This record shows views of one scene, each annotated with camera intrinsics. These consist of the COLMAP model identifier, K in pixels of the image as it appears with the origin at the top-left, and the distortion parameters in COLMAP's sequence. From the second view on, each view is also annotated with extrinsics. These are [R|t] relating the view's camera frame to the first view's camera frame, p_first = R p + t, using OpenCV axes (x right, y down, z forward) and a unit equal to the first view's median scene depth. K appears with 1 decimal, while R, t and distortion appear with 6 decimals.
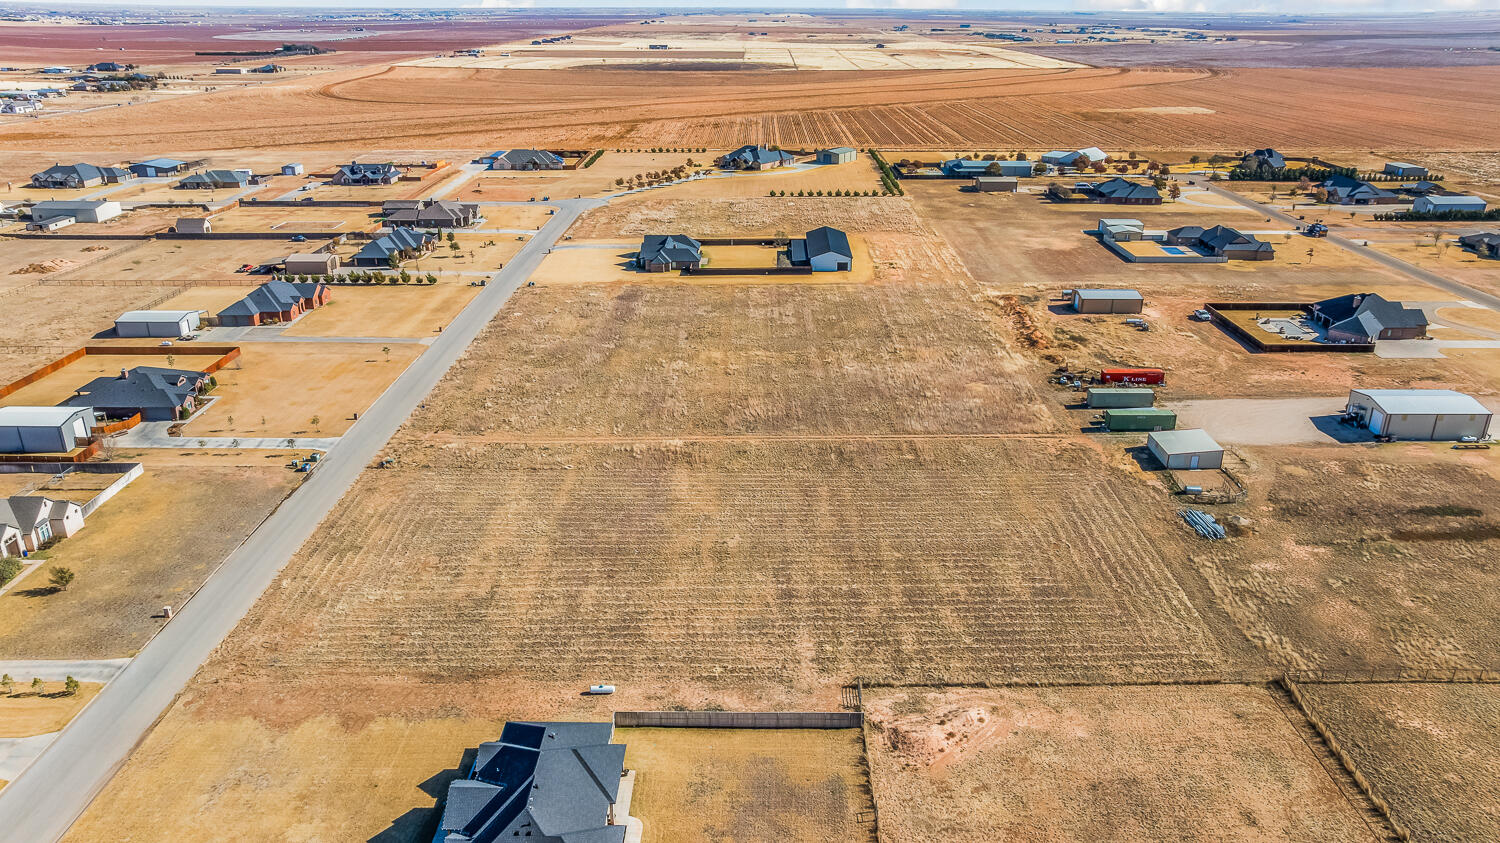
lens RADIAL K [[1057.1, 0, 750.0], [0, 1057.1, 421.5], [0, 0, 1]] dist [-0.017755, 0.001503]
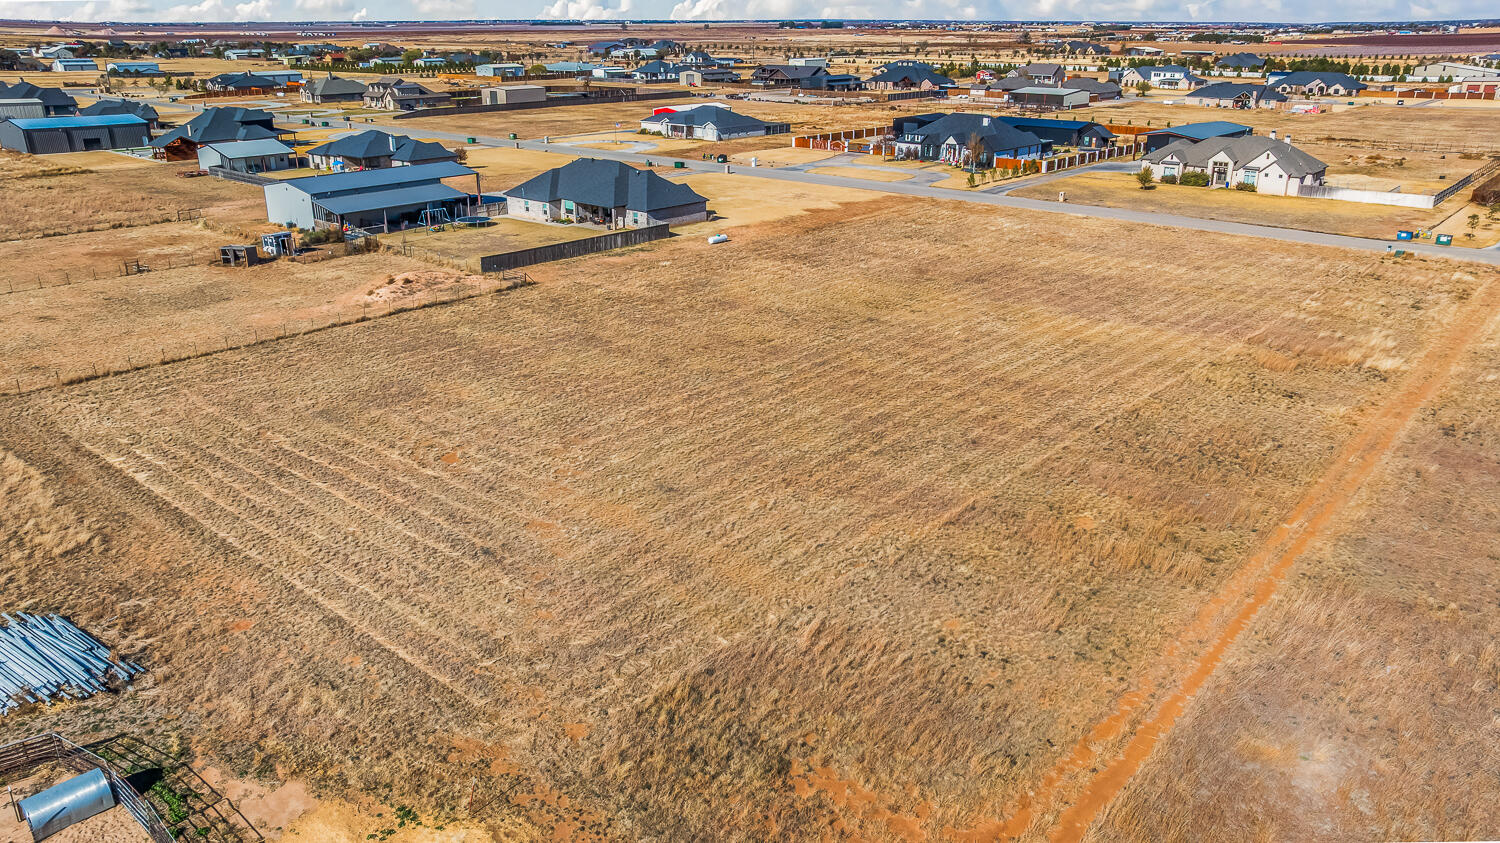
lens RADIAL K [[1100.8, 0, 750.0], [0, 1100.8, 421.5], [0, 0, 1]] dist [-0.020771, 0.001415]
pose [[-0.646420, 0.260214, -0.717238, 0.380095], [-0.285237, 0.789466, 0.543492, -0.116106], [0.707659, 0.555907, -0.436104, 0.924379]]
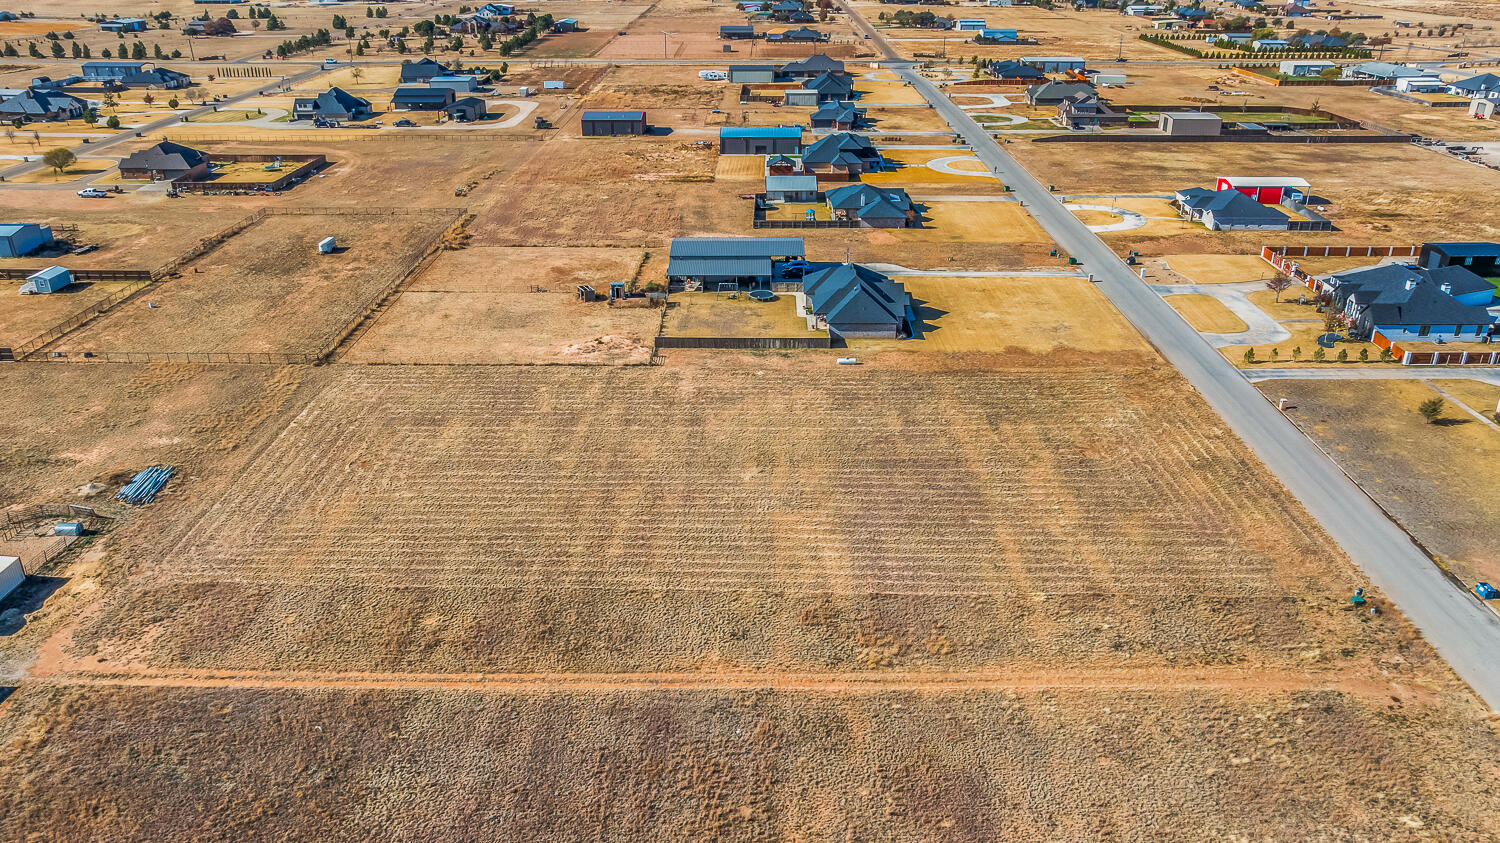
lens RADIAL K [[1100.8, 0, 750.0], [0, 1100.8, 421.5], [0, 0, 1]] dist [-0.020771, 0.001415]
pose [[-0.999998, 0.000237, -0.002062, -0.009996], [-0.001325, 0.692007, 0.721889, -0.393518], [0.001598, 0.721891, -0.692005, 1.159392]]
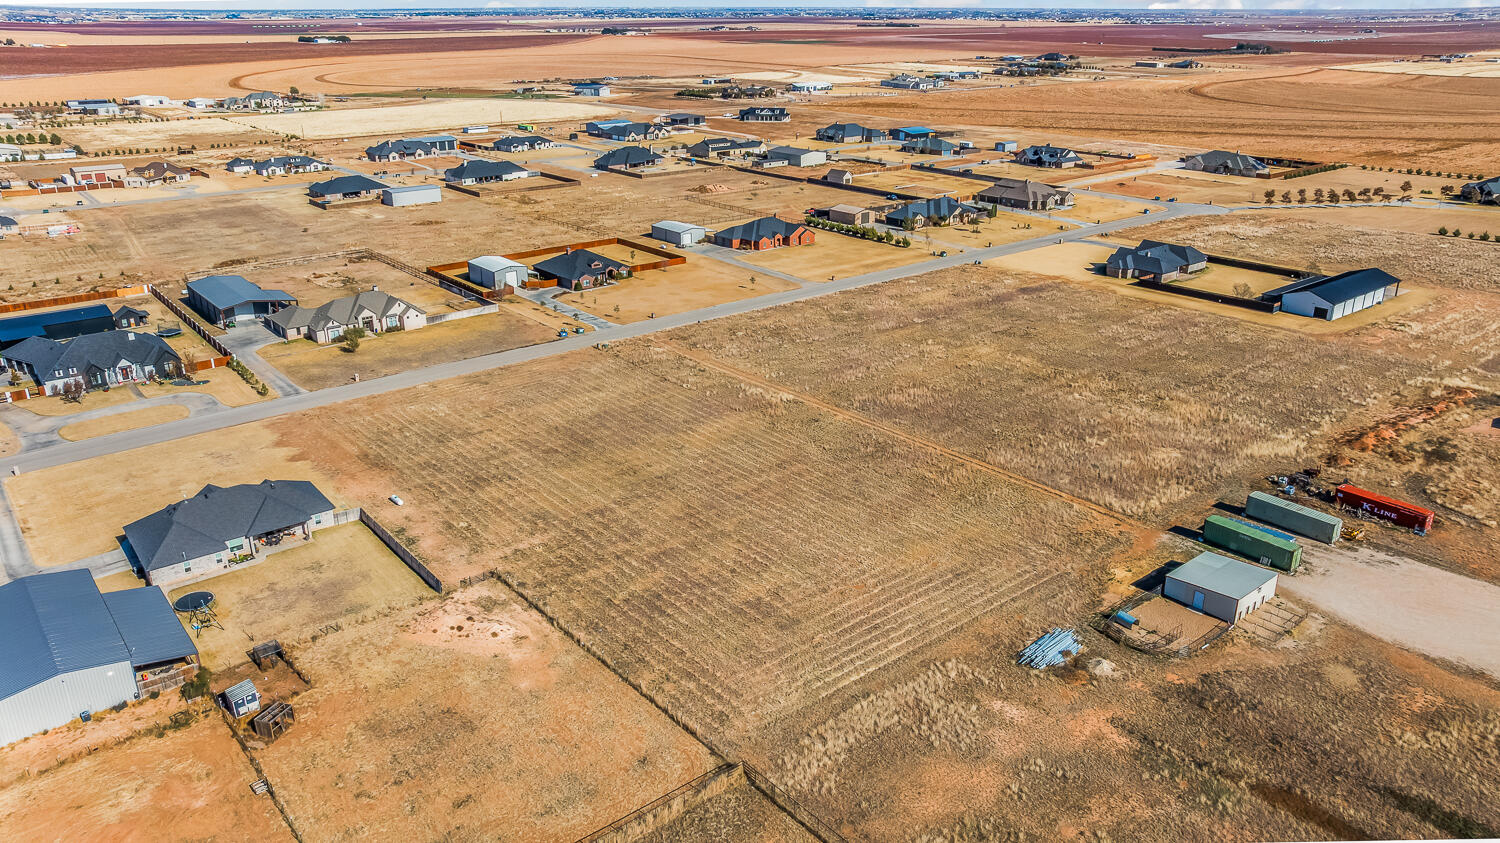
lens RADIAL K [[1064.3, 0, 750.0], [0, 1064.3, 421.5], [0, 0, 1]] dist [-0.017163, -0.002378]
pose [[0.638737, 0.278191, -0.717374, 0.599328], [-0.280998, 0.952290, 0.119094, -0.064512], [0.716279, 0.125511, 0.686434, 0.237983]]
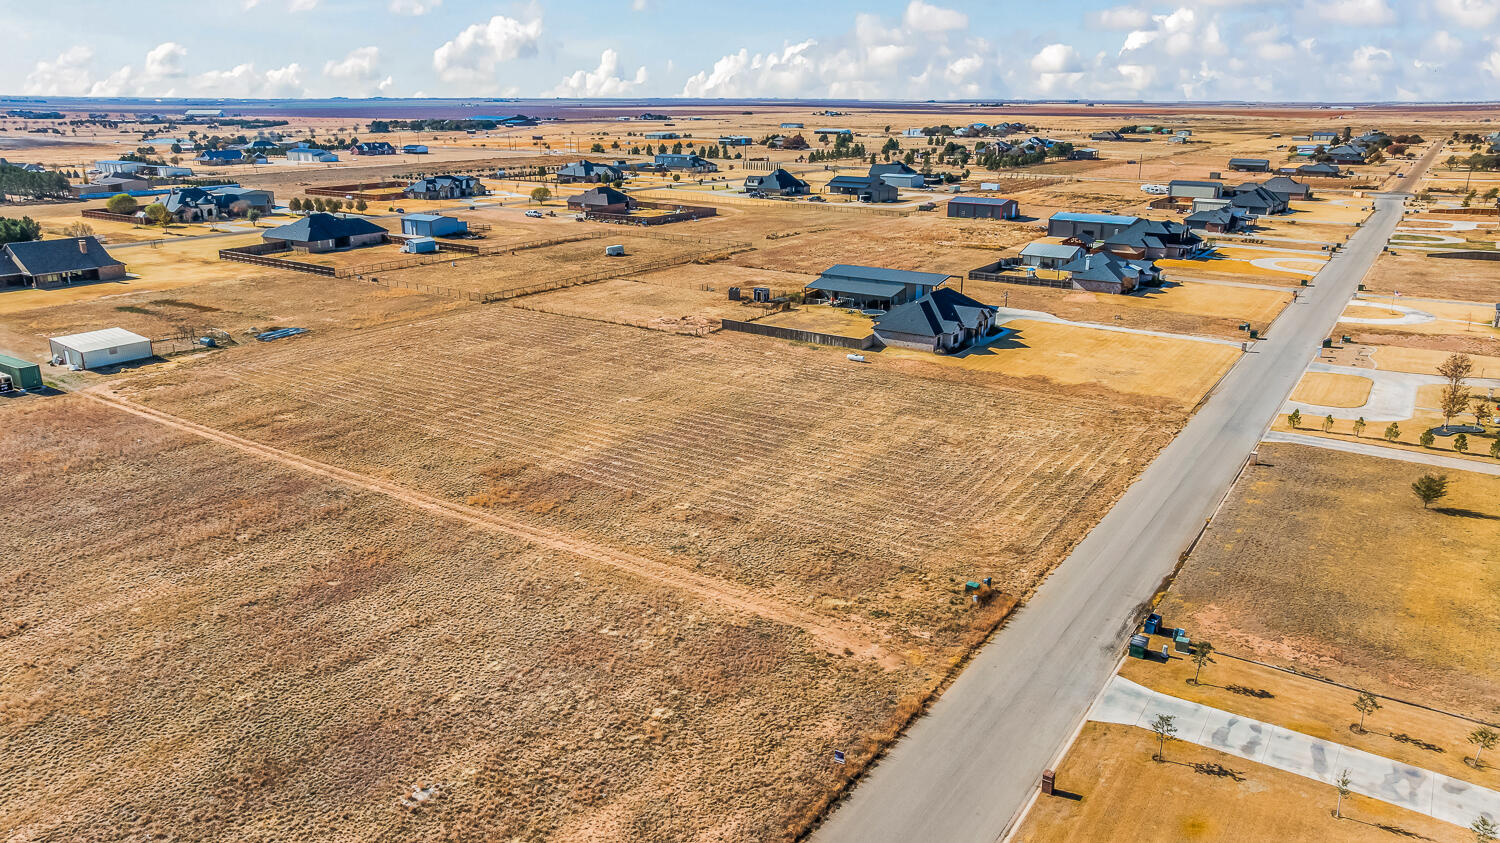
lens RADIAL K [[1057.1, 0, 750.0], [0, 1057.1, 421.5], [0, 0, 1]] dist [-0.017755, 0.001503]
pose [[-0.835530, -0.167974, 0.523140, -0.428589], [0.197426, 0.796754, 0.571145, -0.272484], [-0.512751, 0.580489, -0.632549, 1.136404]]
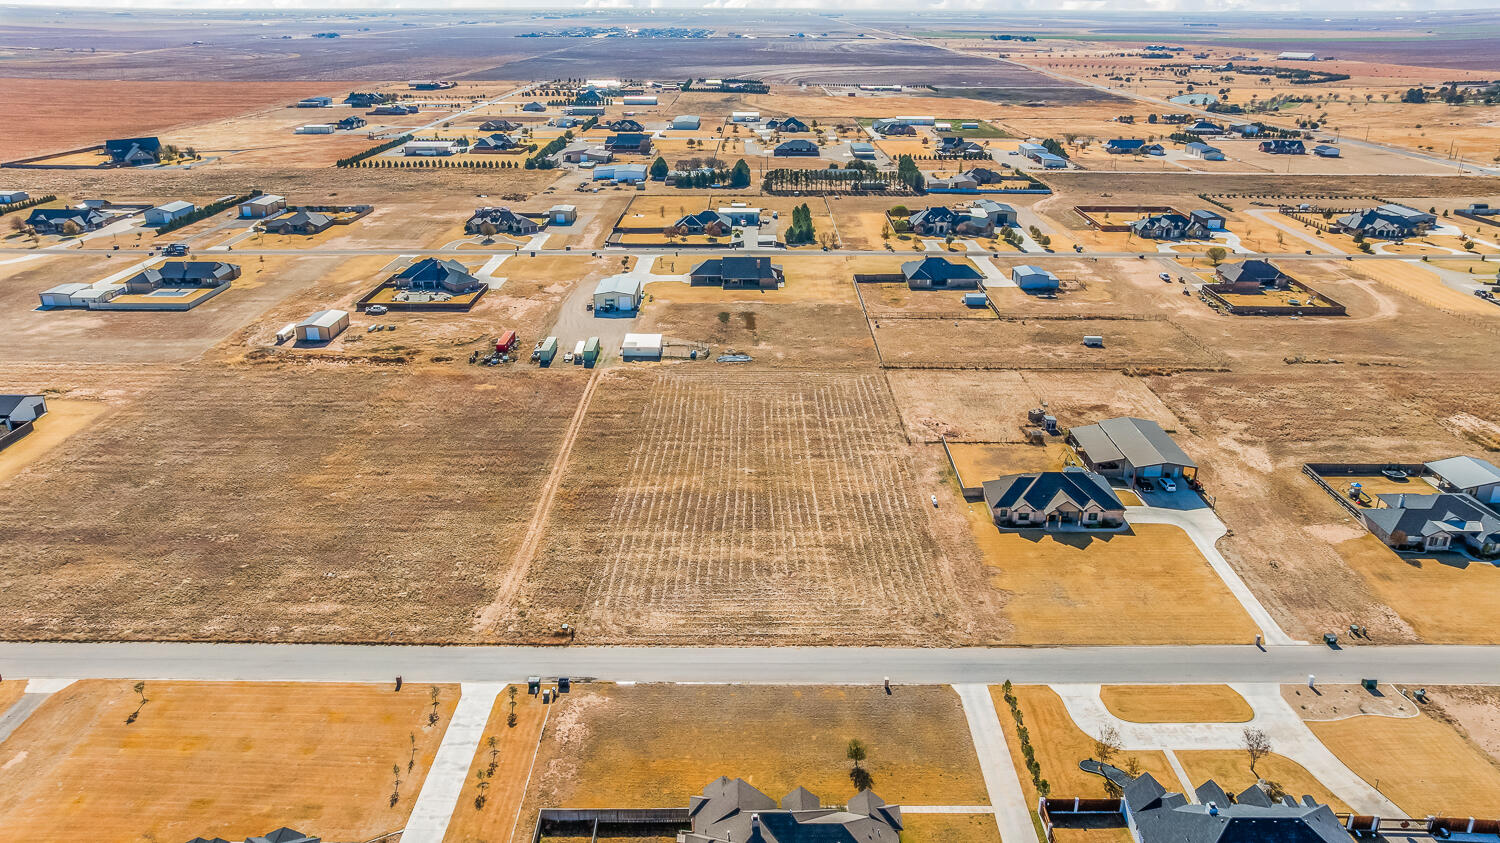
lens RADIAL K [[1057.1, 0, 750.0], [0, 1057.1, 421.5], [0, 0, 1]] dist [-0.017755, 0.001503]
pose [[0.002531, -0.372471, 0.928041, -0.964596], [0.369401, 0.862751, 0.345259, -0.317525], [-0.929266, 0.341946, 0.139775, 0.578239]]
